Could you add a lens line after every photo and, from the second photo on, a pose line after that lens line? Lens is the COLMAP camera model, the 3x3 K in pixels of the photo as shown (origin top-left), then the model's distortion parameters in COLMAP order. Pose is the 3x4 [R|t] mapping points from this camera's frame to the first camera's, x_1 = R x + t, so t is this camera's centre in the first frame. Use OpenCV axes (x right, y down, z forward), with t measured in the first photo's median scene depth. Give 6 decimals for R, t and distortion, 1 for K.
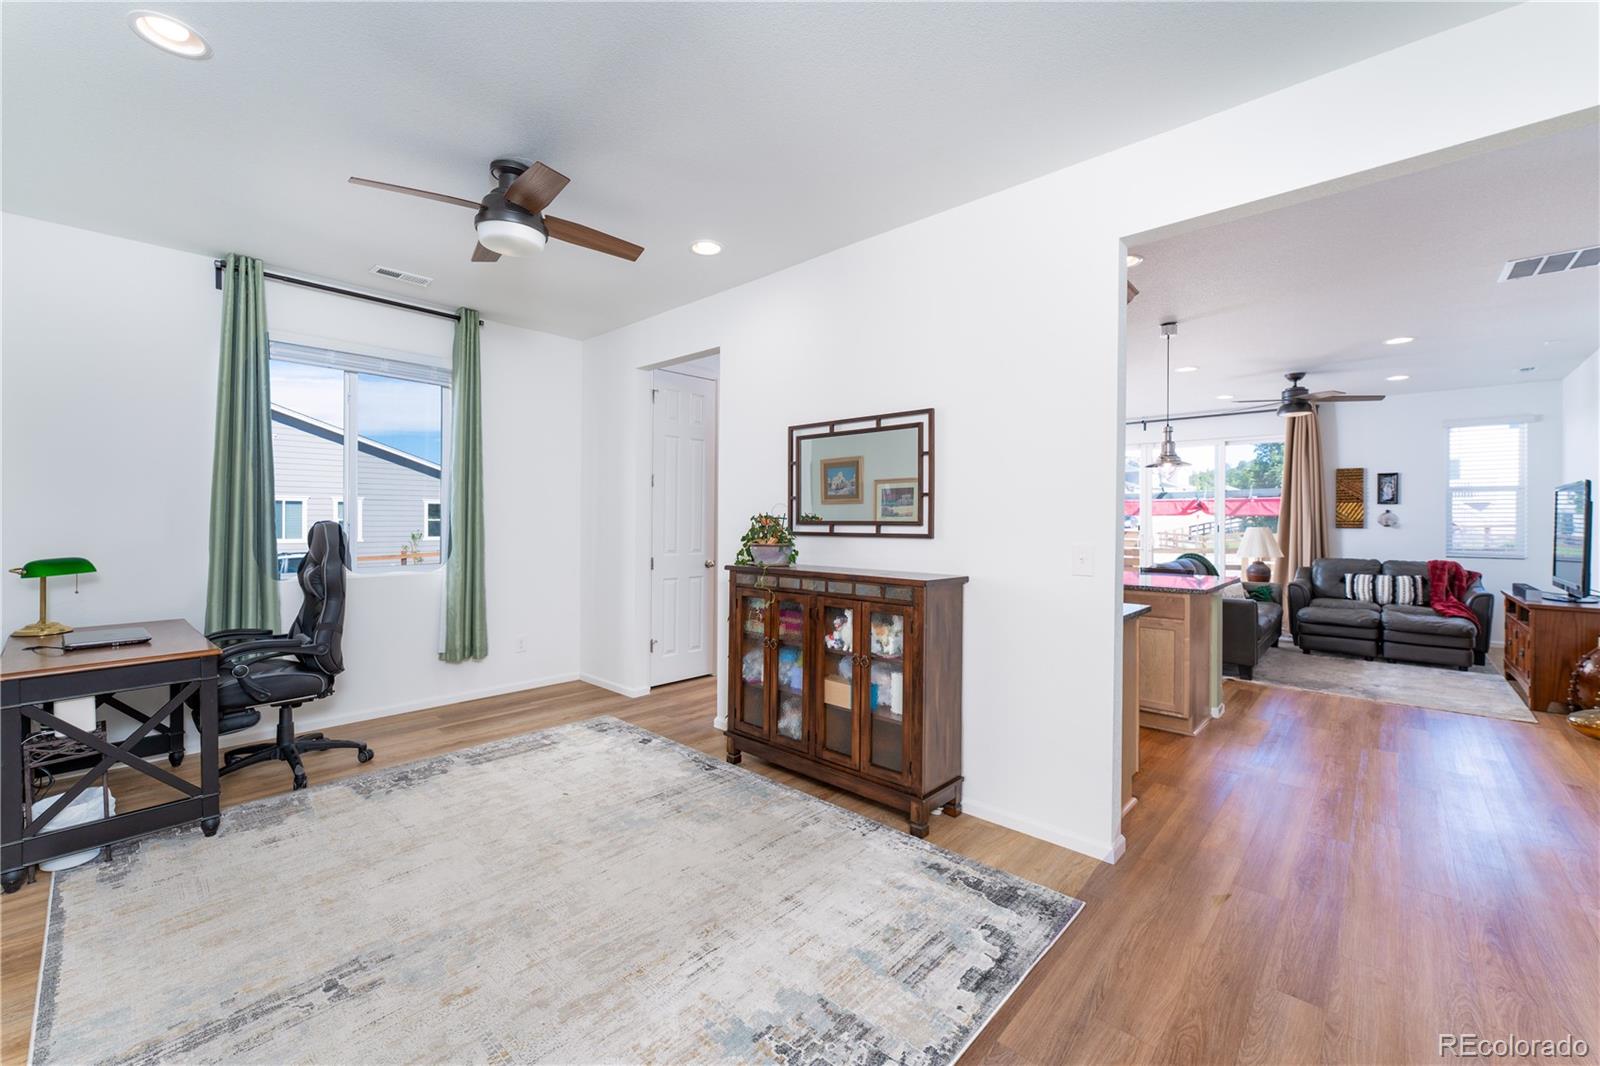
lens RADIAL K [[639.2, 0, 789.2], [0, 639.2, 530.1], [0, 0, 1]] dist [0.001089, -0.000050]
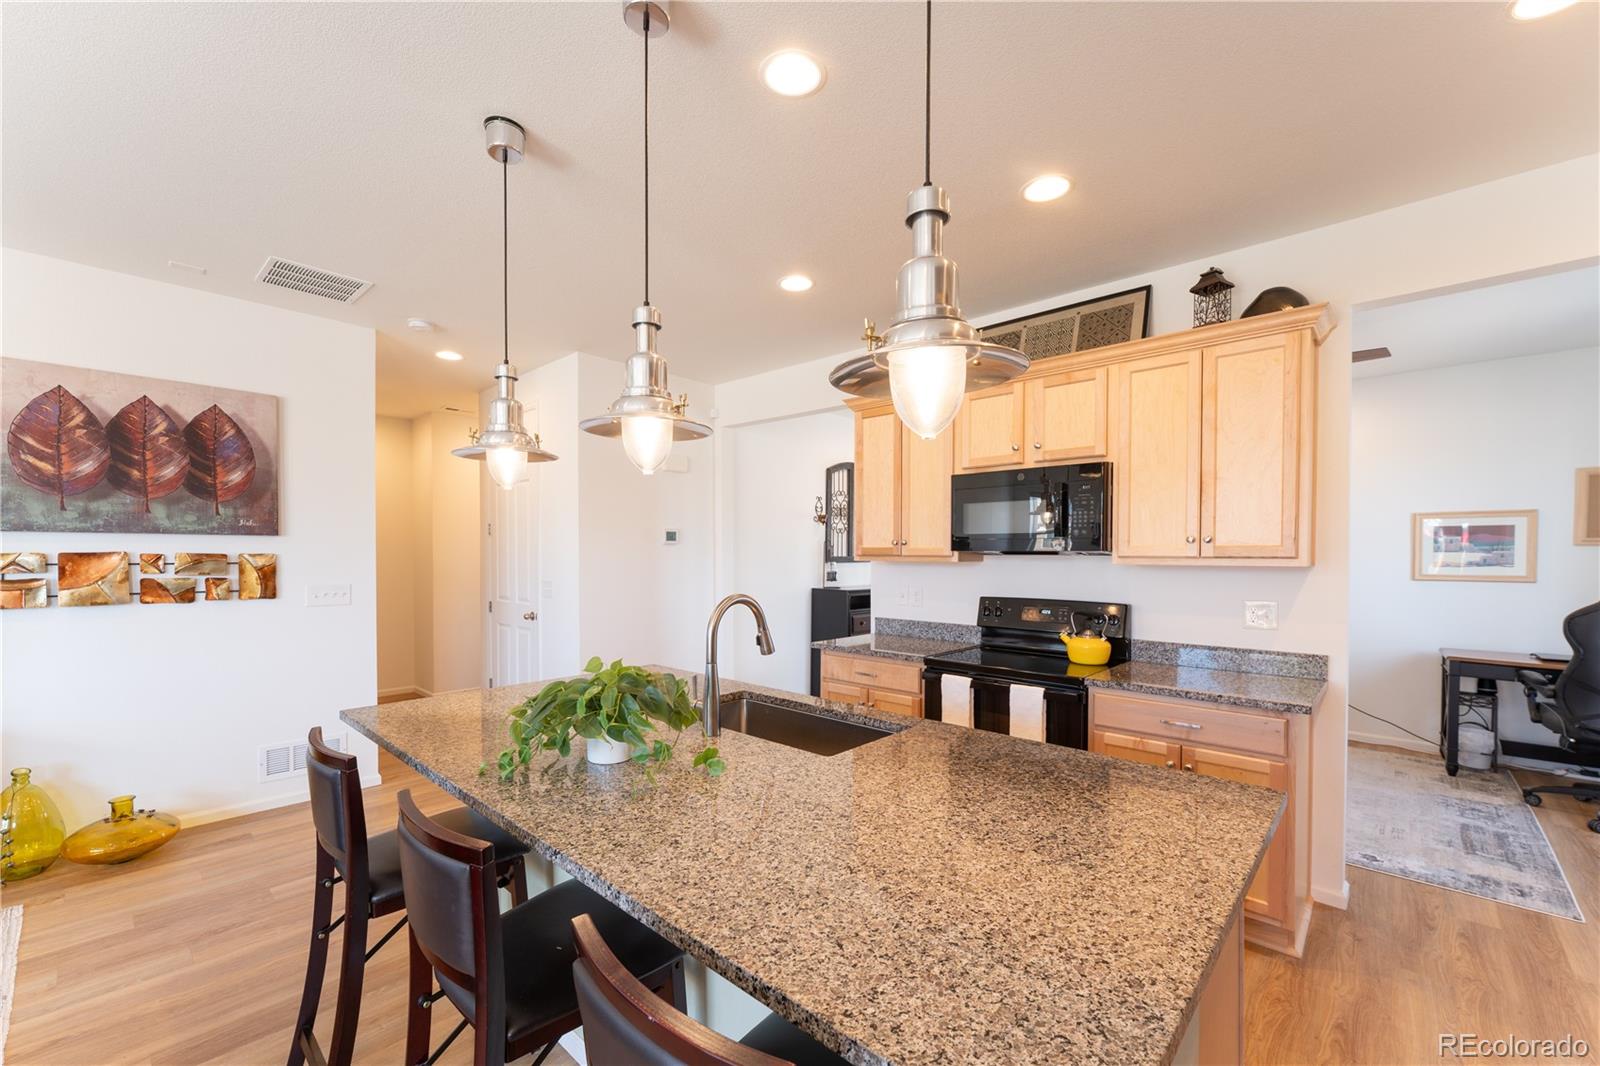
lens RADIAL K [[651.5, 0, 789.9], [0, 651.5, 565.1], [0, 0, 1]] dist [0.001942, 0.000027]
pose [[-0.999959, -0.004801, -0.007673, 0.287243], [-0.005045, 0.999471, 0.032122, -0.028795], [0.007514, 0.032159, -0.999455, 1.042920]]
